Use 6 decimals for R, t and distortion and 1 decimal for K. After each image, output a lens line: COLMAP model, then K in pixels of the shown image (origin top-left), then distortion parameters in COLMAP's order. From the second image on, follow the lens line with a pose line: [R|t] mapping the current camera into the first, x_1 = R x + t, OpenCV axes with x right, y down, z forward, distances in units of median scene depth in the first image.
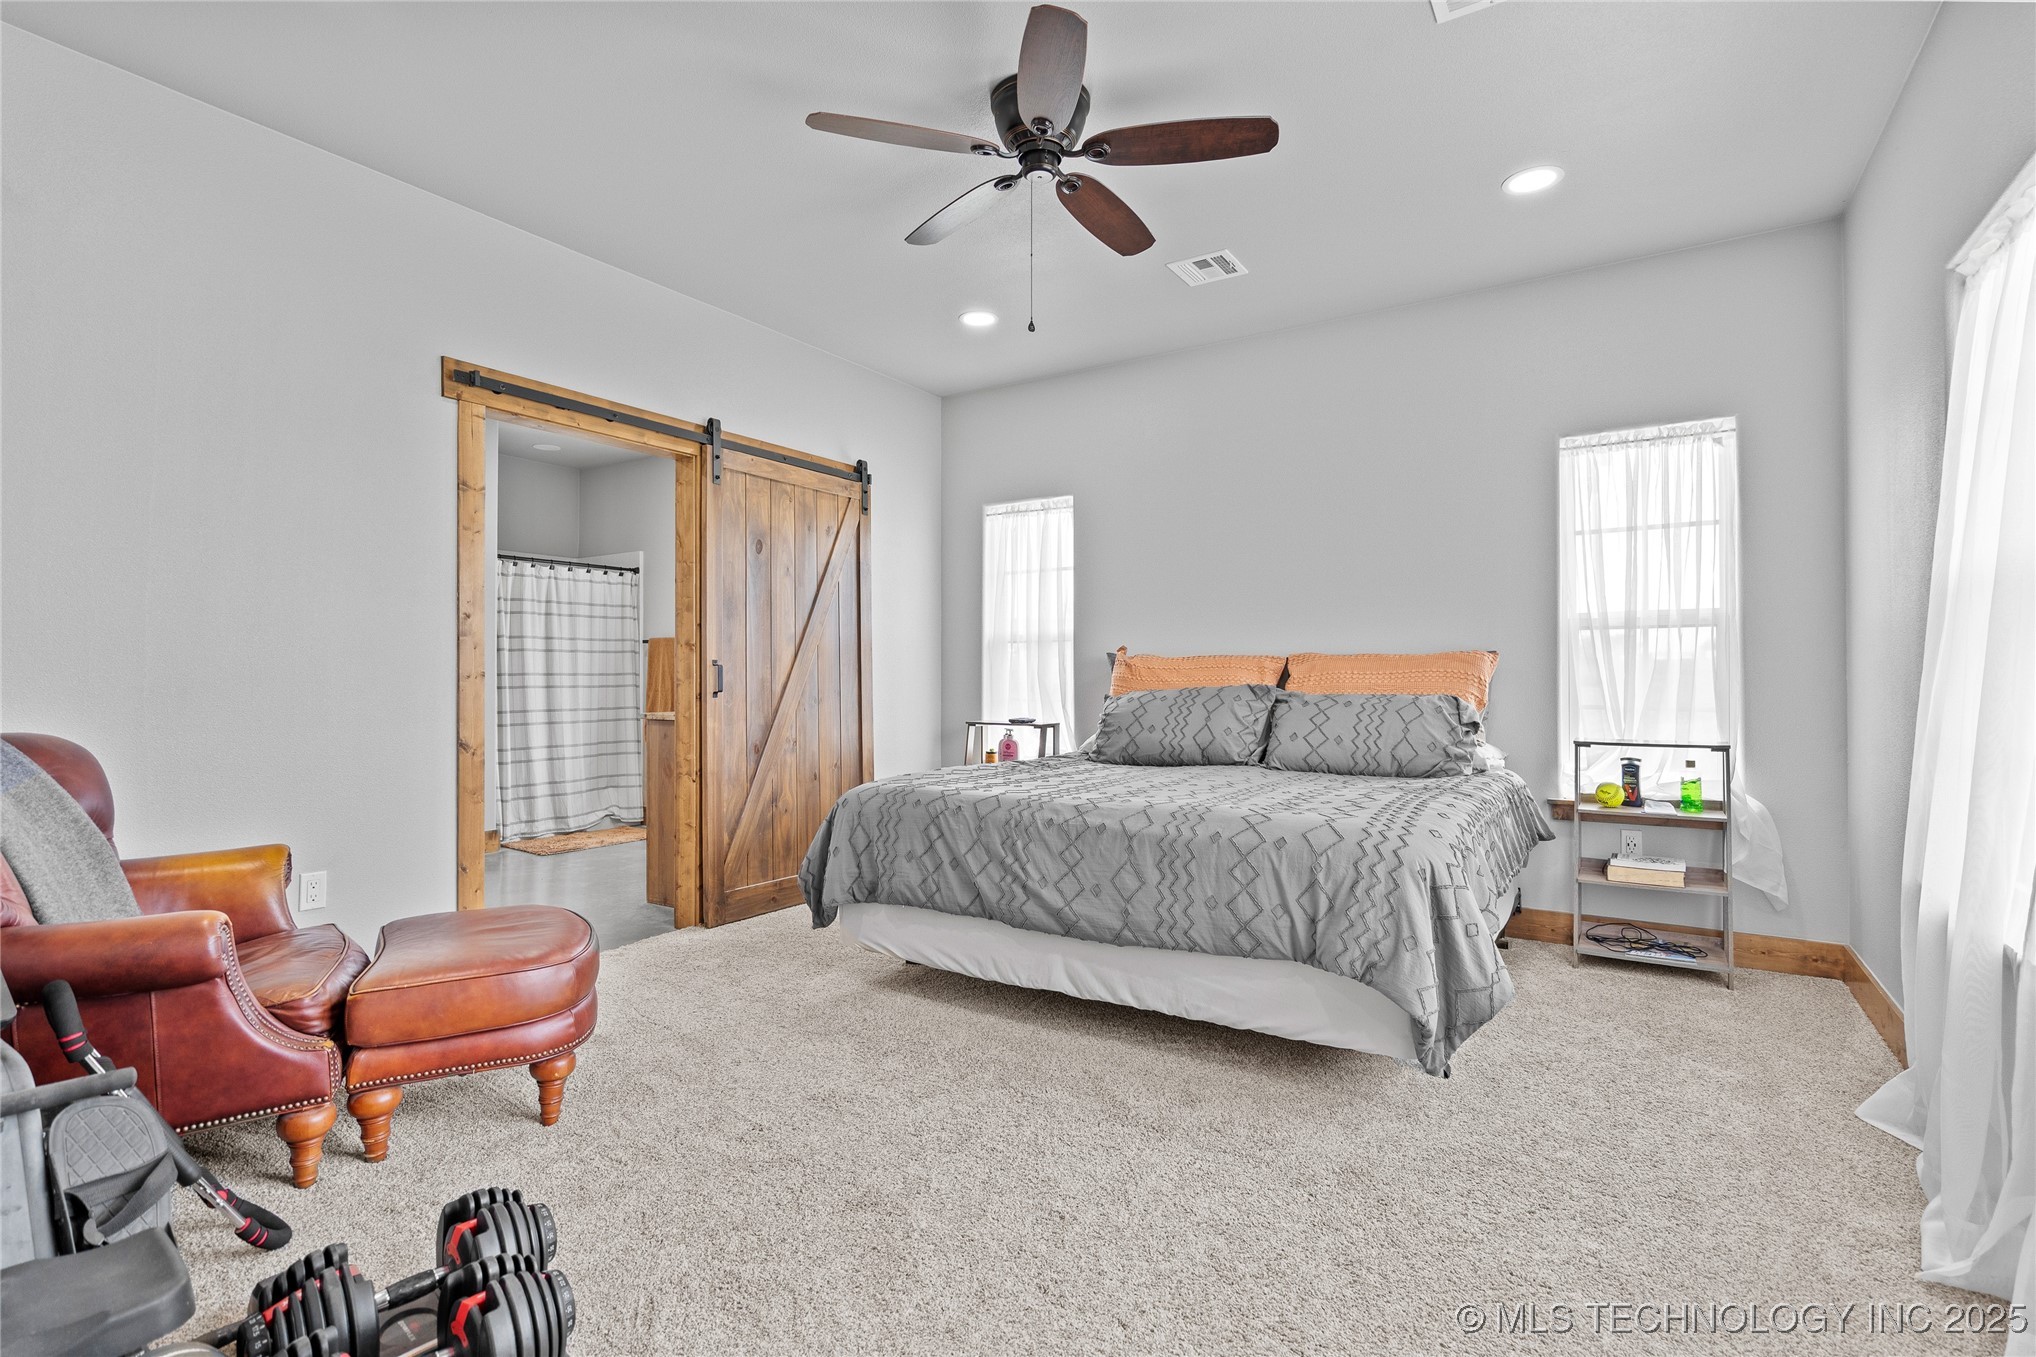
lens RADIAL K [[950.6, 0, 1016.3], [0, 950.6, 681.9], [0, 0, 1]] dist [-0.002312, -0.000211]
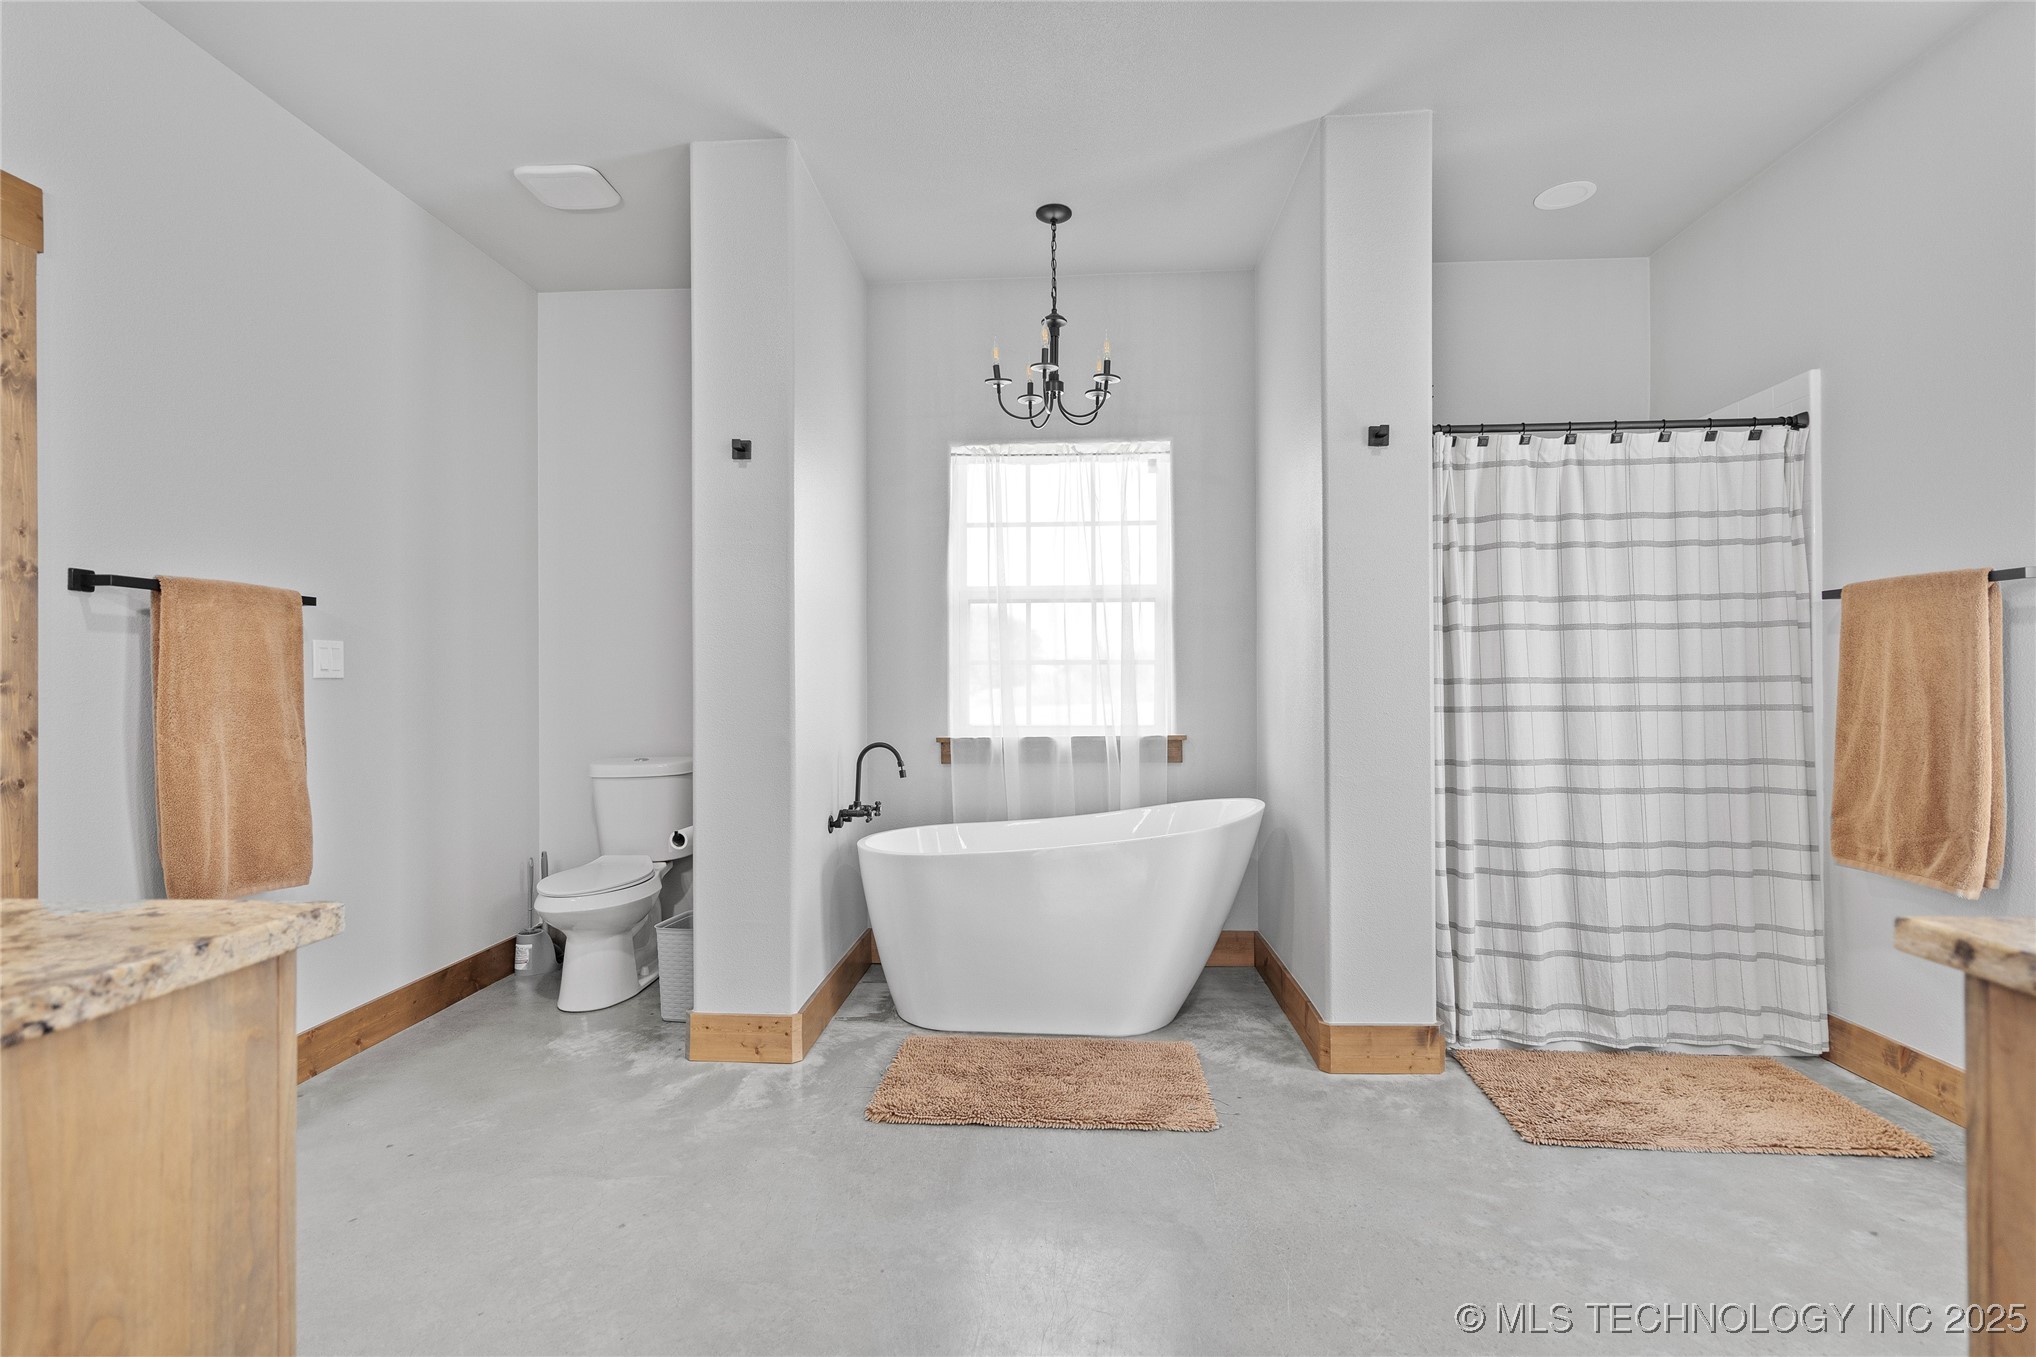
lens RADIAL K [[950.6, 0, 1016.3], [0, 950.6, 681.9], [0, 0, 1]] dist [-0.002312, -0.000211]
pose [[0.472075, -0.017076, -0.881393, -0.222862], [0.000715, 0.999819, -0.018988, 0.001115], [0.881558, 0.008333, 0.472002, 0.566093]]
